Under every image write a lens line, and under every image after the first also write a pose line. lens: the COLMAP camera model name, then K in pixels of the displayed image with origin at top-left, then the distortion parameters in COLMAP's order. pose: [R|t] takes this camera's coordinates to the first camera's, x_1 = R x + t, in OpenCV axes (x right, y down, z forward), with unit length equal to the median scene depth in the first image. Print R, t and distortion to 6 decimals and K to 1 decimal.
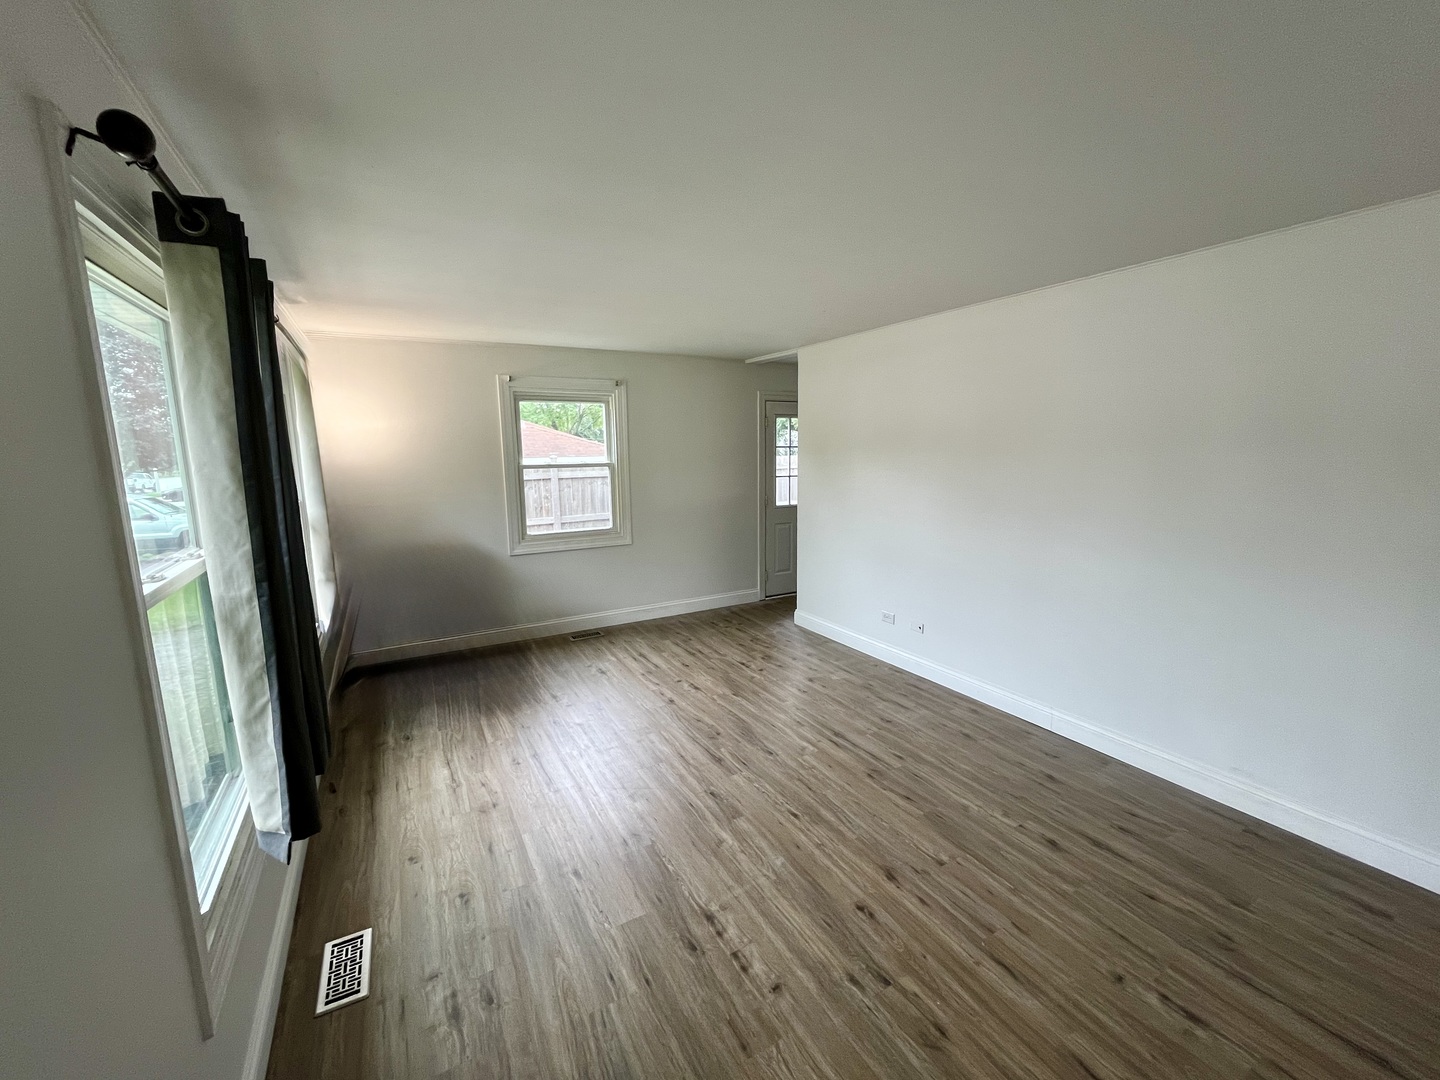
lens RADIAL K [[586.3, 0, 726.6], [0, 586.3, 540.2], [0, 0, 1]] dist [-0.001131, 0.000093]
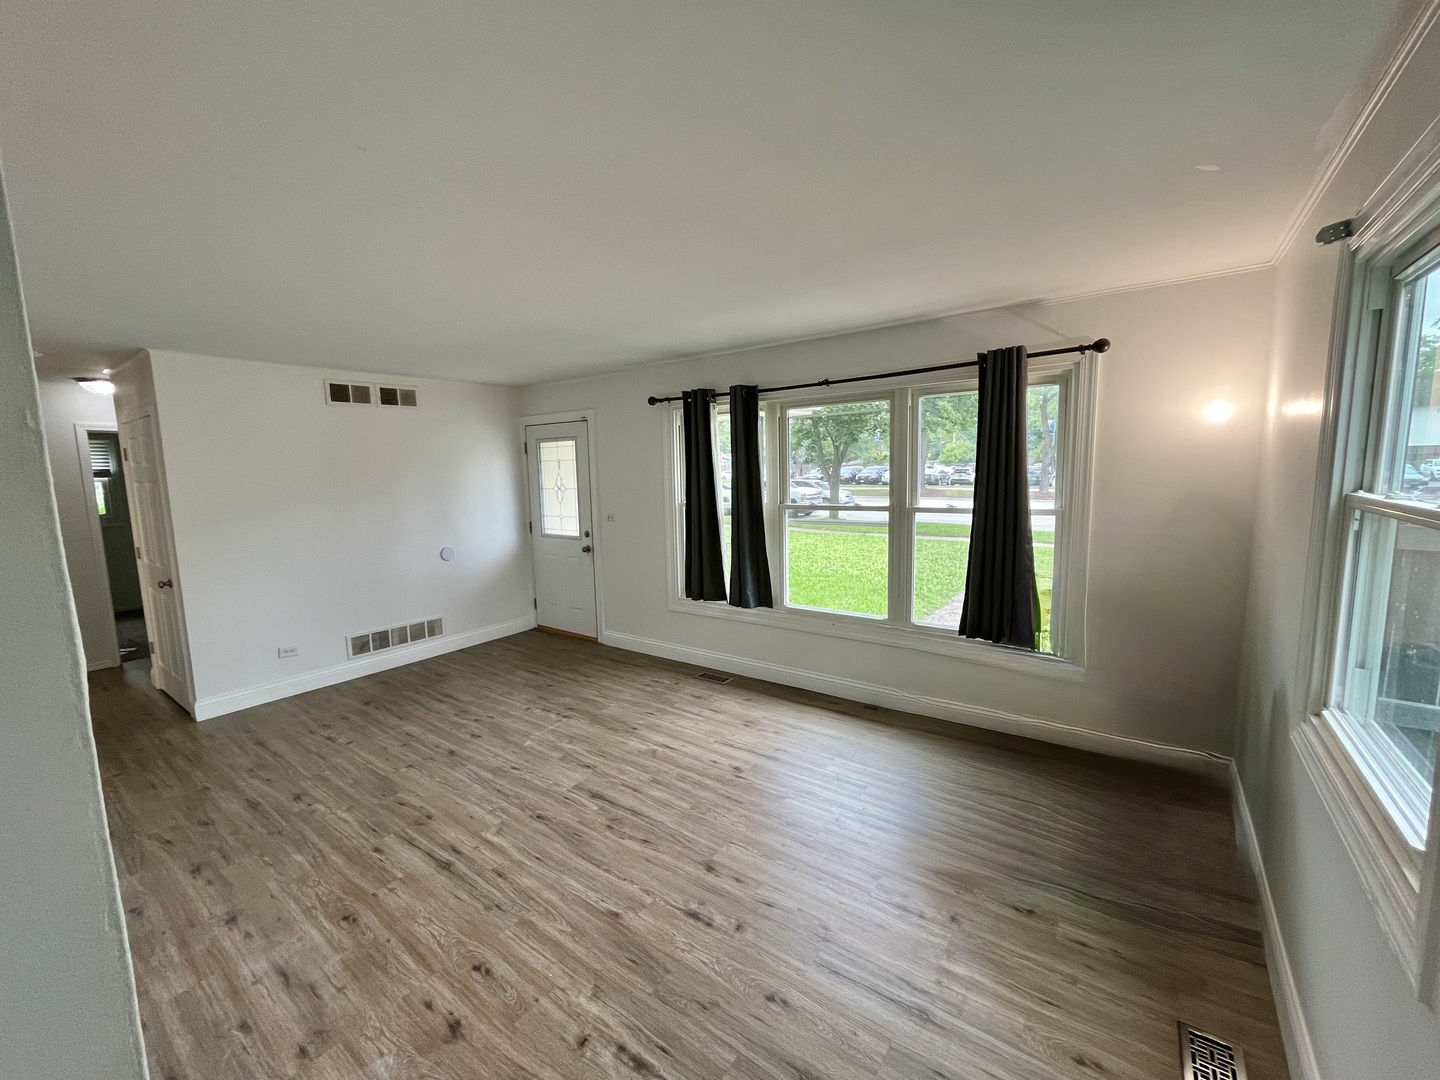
lens RADIAL K [[586.3, 0, 731.4], [0, 586.3, 537.4], [0, 0, 1]] dist [-0.001131, 0.000093]
pose [[-0.908779, 0.087561, -0.407987, 0.146277], [-0.027192, 0.963231, 0.267294, -0.312396], [0.416390, 0.254005, -0.872984, 1.932150]]
